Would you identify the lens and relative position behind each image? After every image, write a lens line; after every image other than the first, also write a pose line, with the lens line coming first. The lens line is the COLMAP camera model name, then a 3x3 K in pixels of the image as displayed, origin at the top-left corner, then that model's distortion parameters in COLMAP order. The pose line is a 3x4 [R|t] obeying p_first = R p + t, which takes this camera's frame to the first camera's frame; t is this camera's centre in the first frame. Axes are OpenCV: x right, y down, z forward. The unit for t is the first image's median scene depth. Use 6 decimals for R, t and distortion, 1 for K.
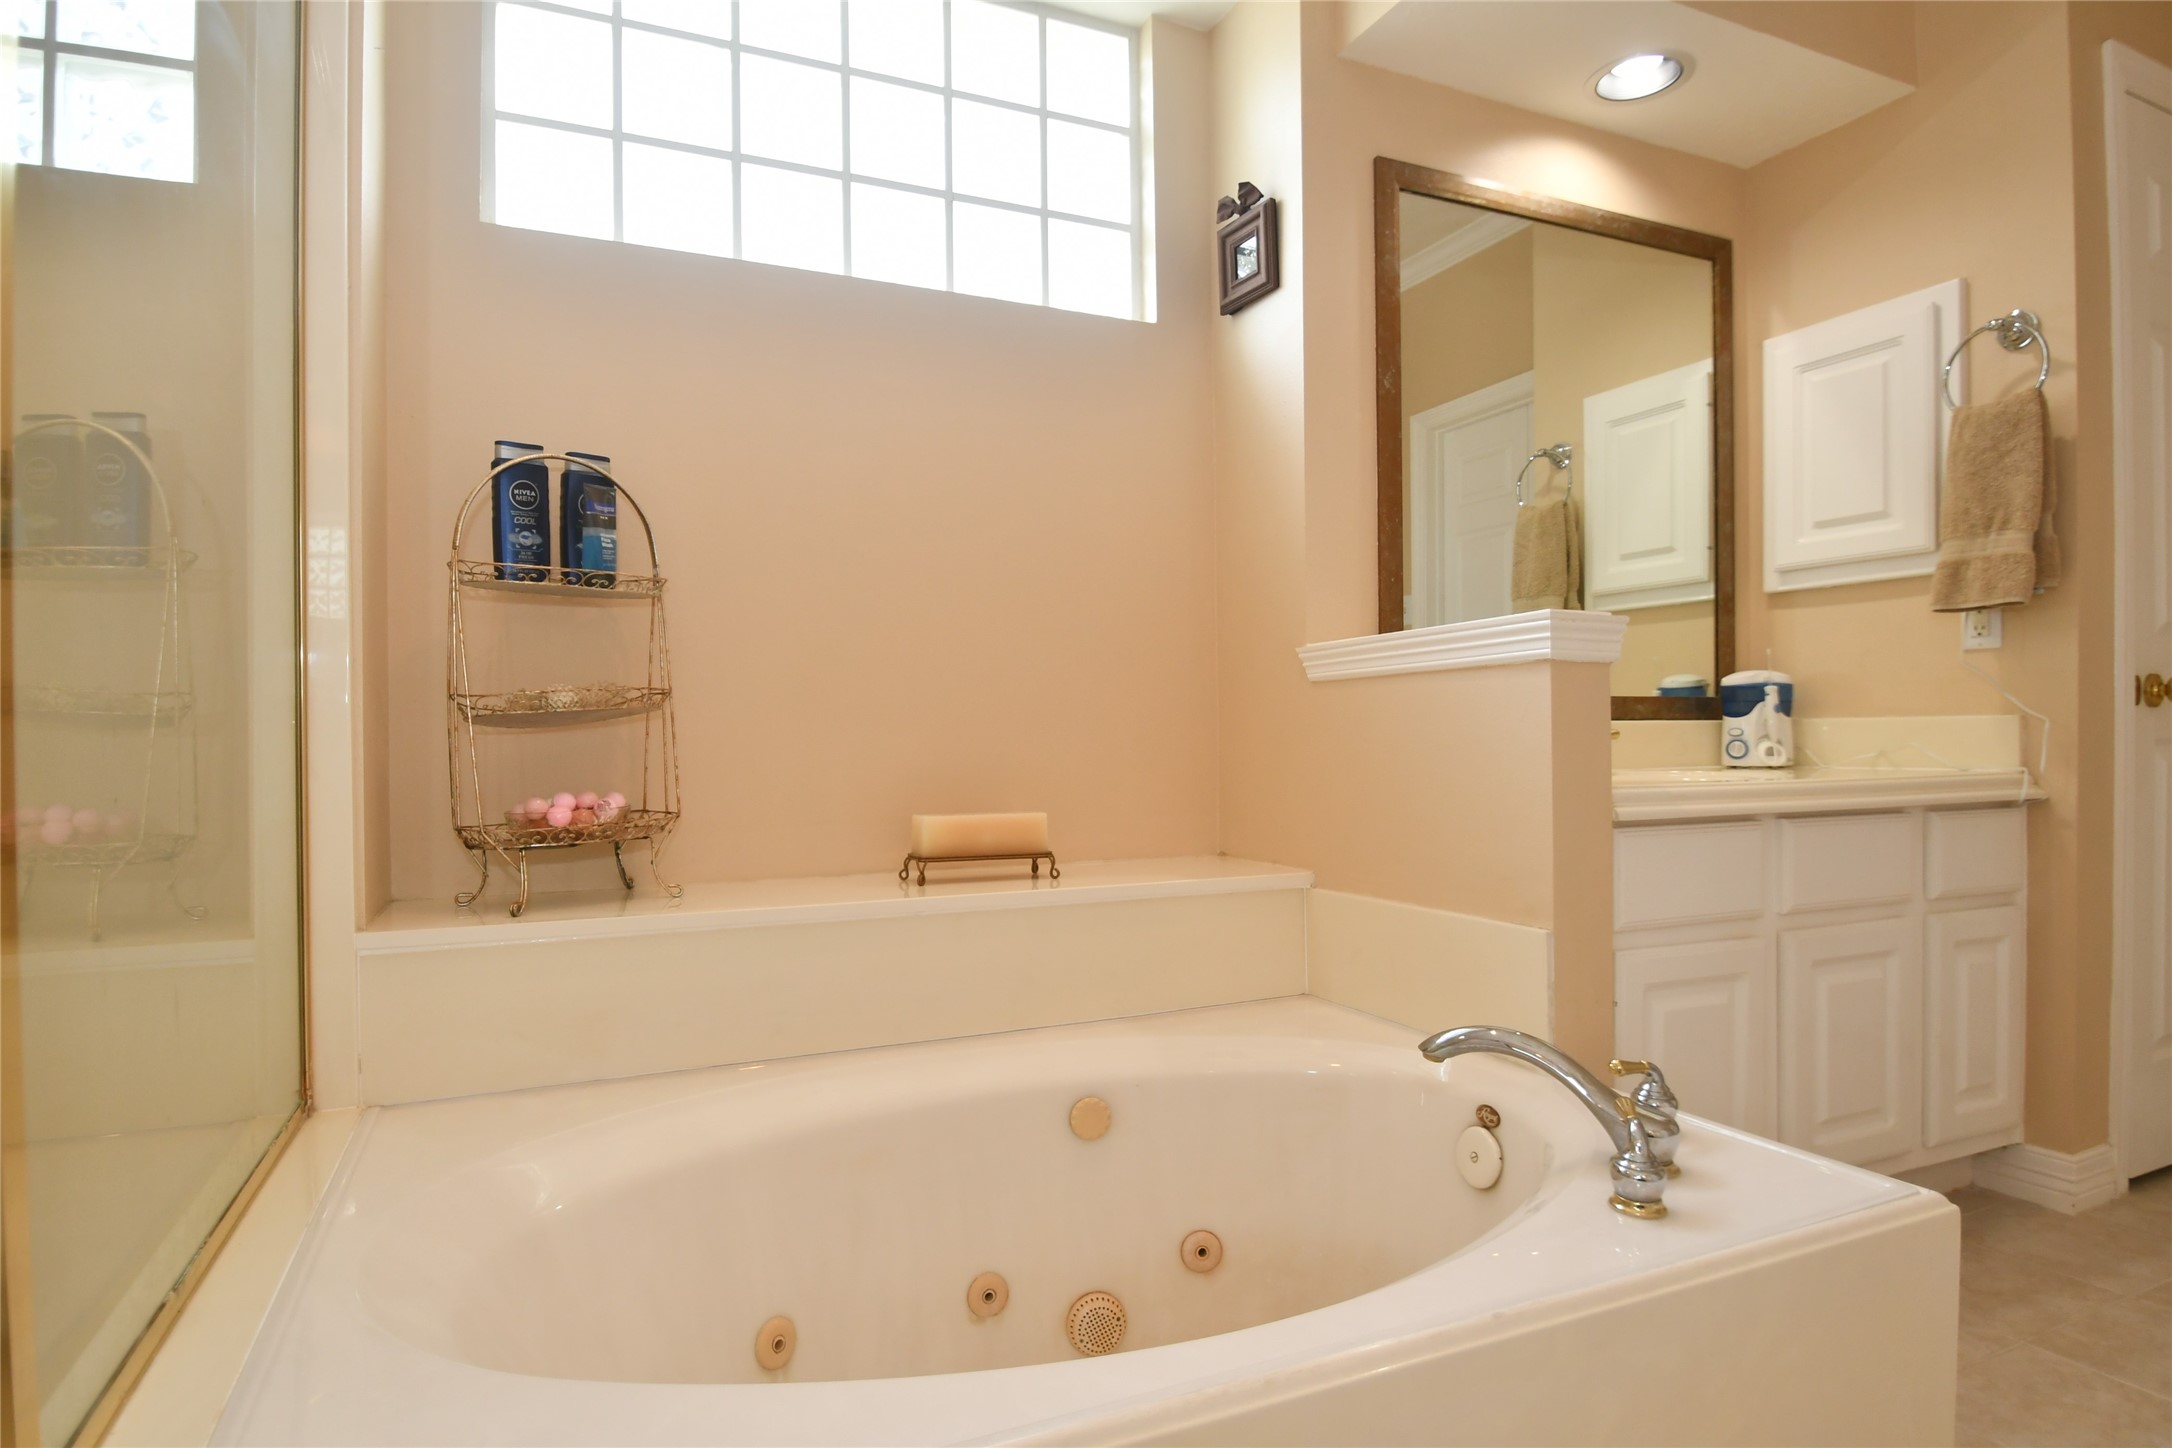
lens RADIAL K [[1186.9, 0, 1066.7], [0, 1186.9, 735.2], [0, 0, 1]] dist [-0.000362, -0.016863]
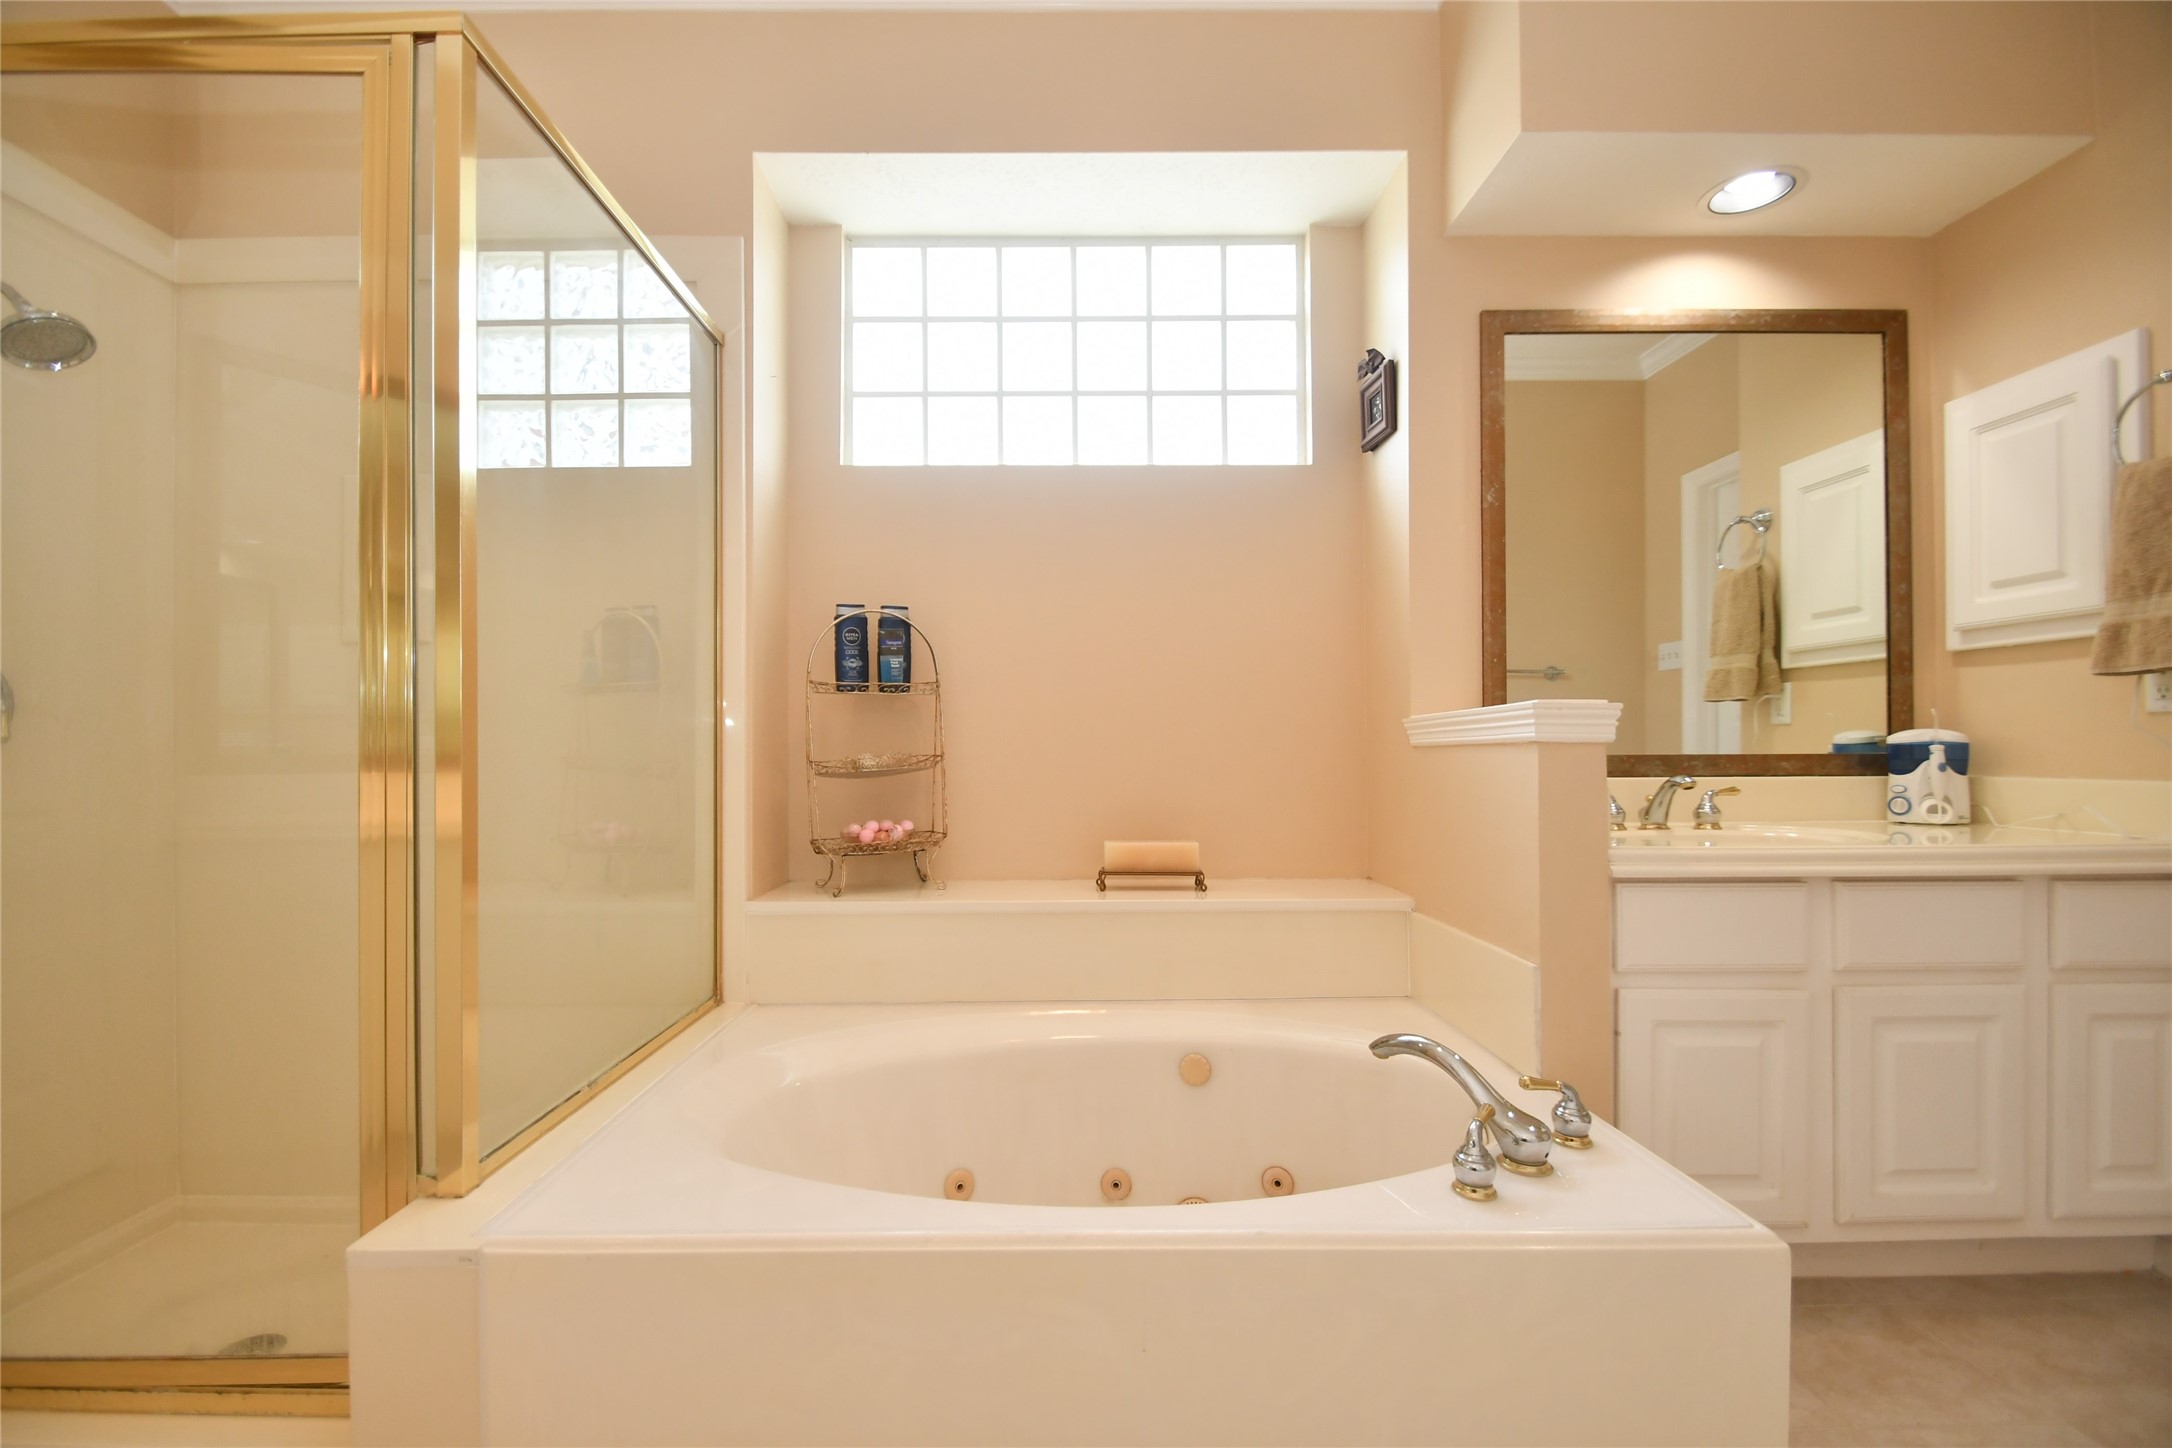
lens RADIAL K [[954.7, 0, 1061.2], [0, 954.7, 740.6], [0, 0, 1]] dist [0.020206, -0.017339]
pose [[0.916597, 0.000631, -0.399811, 0.263772], [-0.003658, 0.999970, -0.006807, -0.041830], [0.399795, 0.007701, 0.916572, -0.068585]]
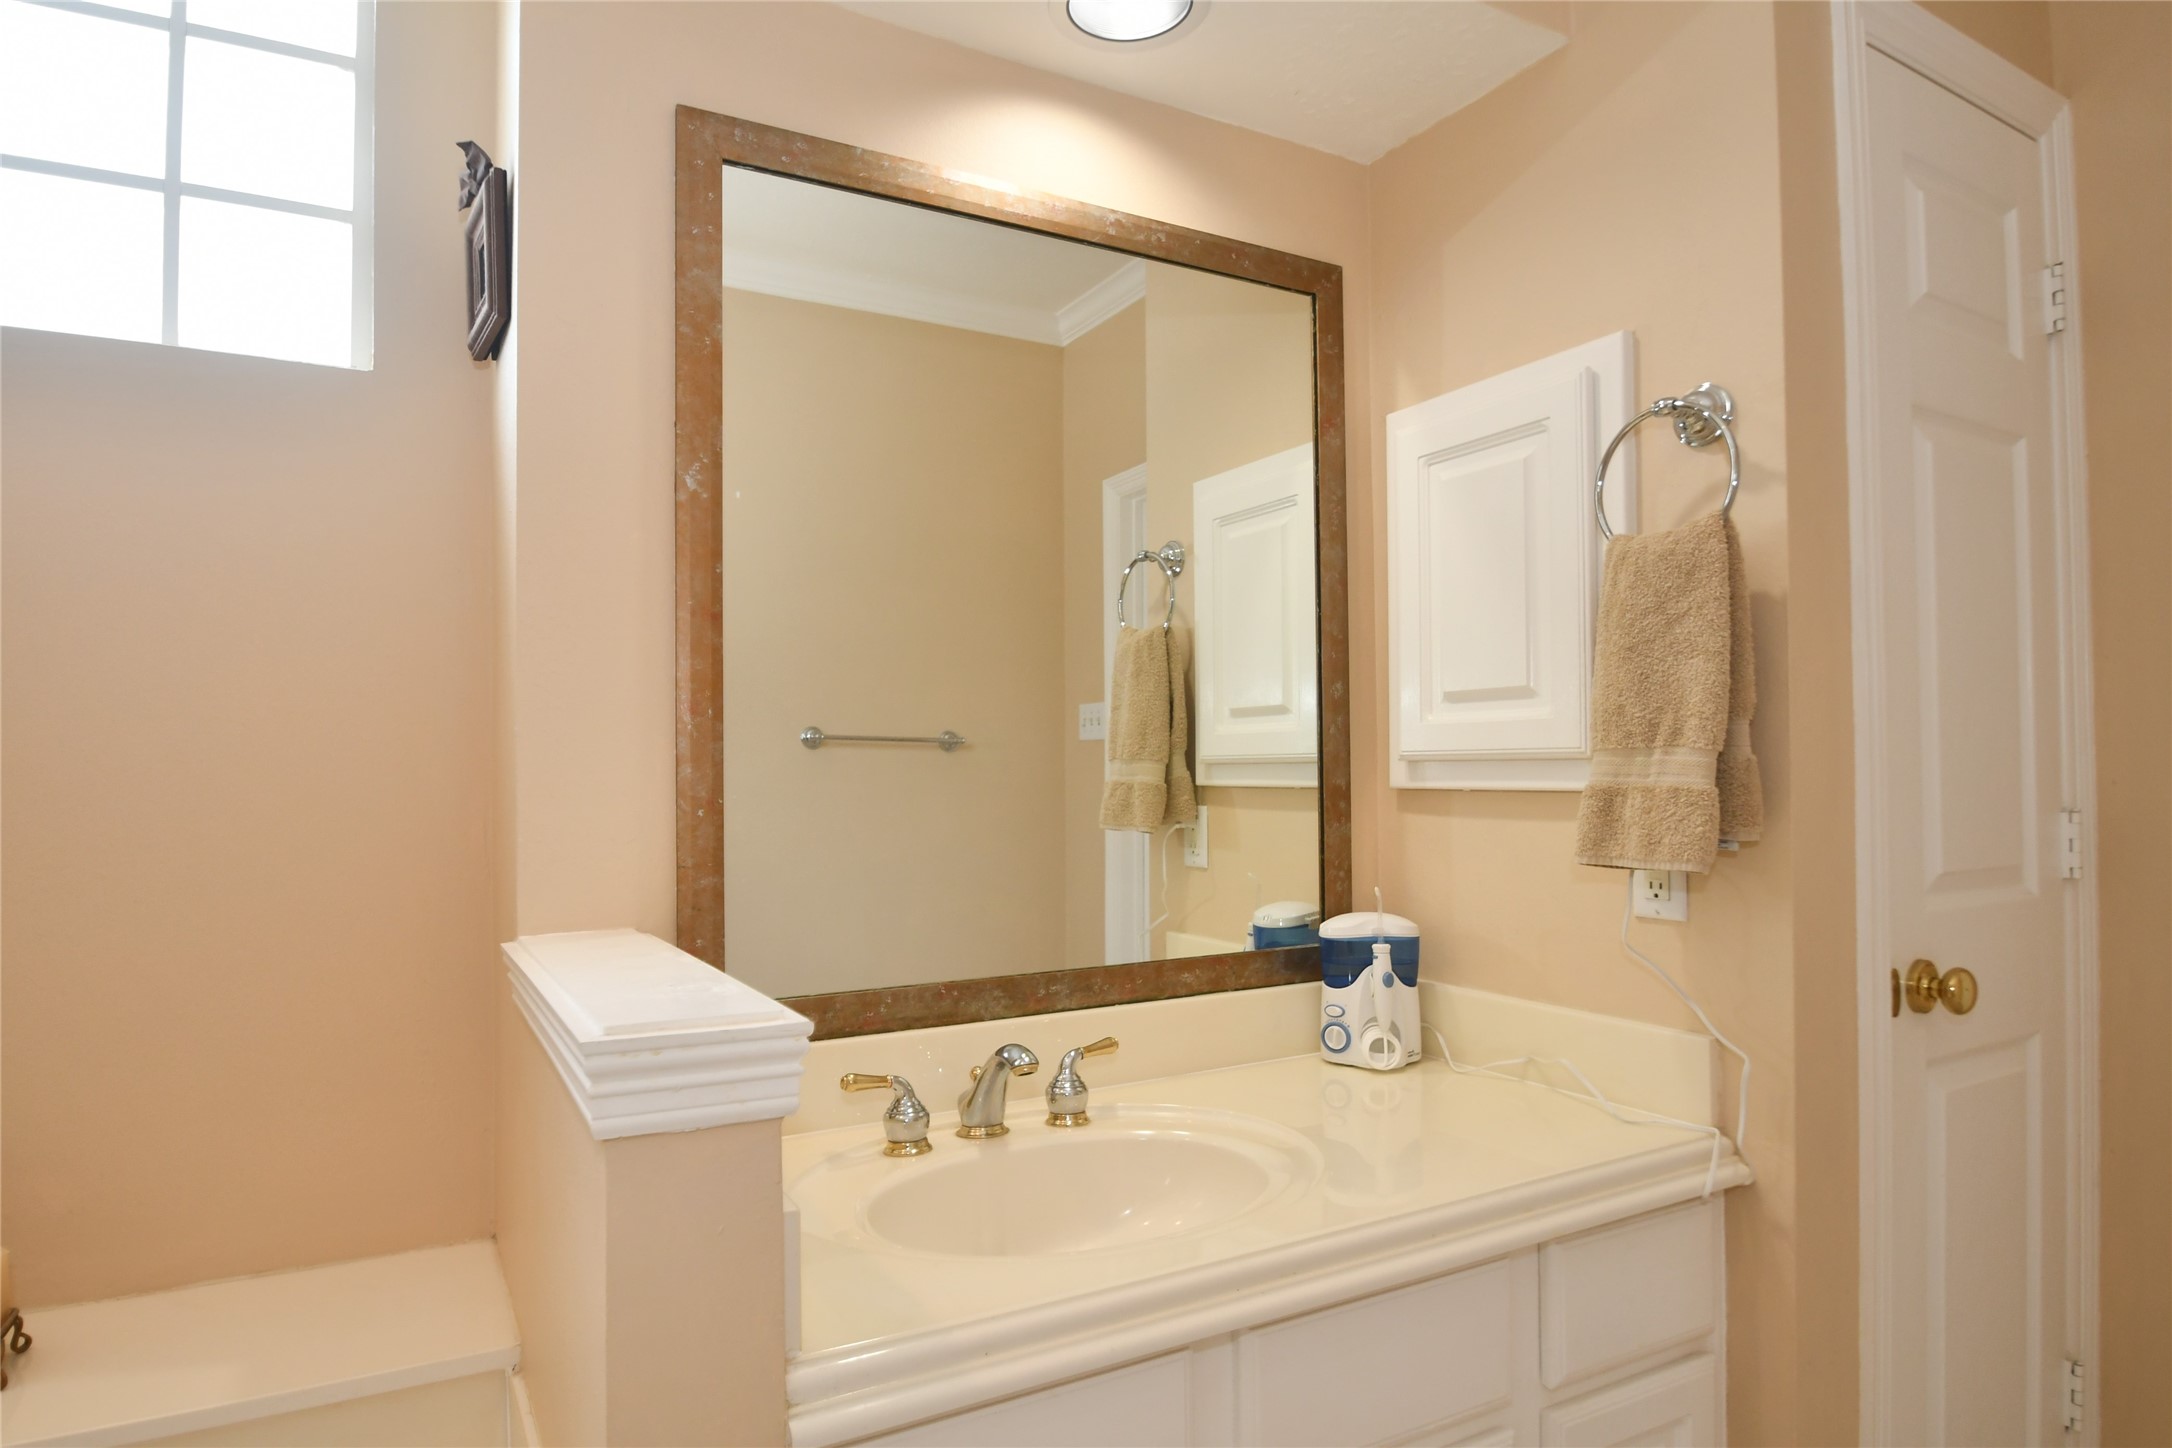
lens RADIAL K [[1250.7, 0, 1052.2], [0, 1250.7, 736.1], [0, 0, 1]] dist [-0.019400, -0.003641]
pose [[0.996161, 0.002082, 0.087516, 0.400944], [0.000823, 0.999450, -0.033153, -0.150436], [-0.087537, 0.033098, 0.995611, 0.371888]]
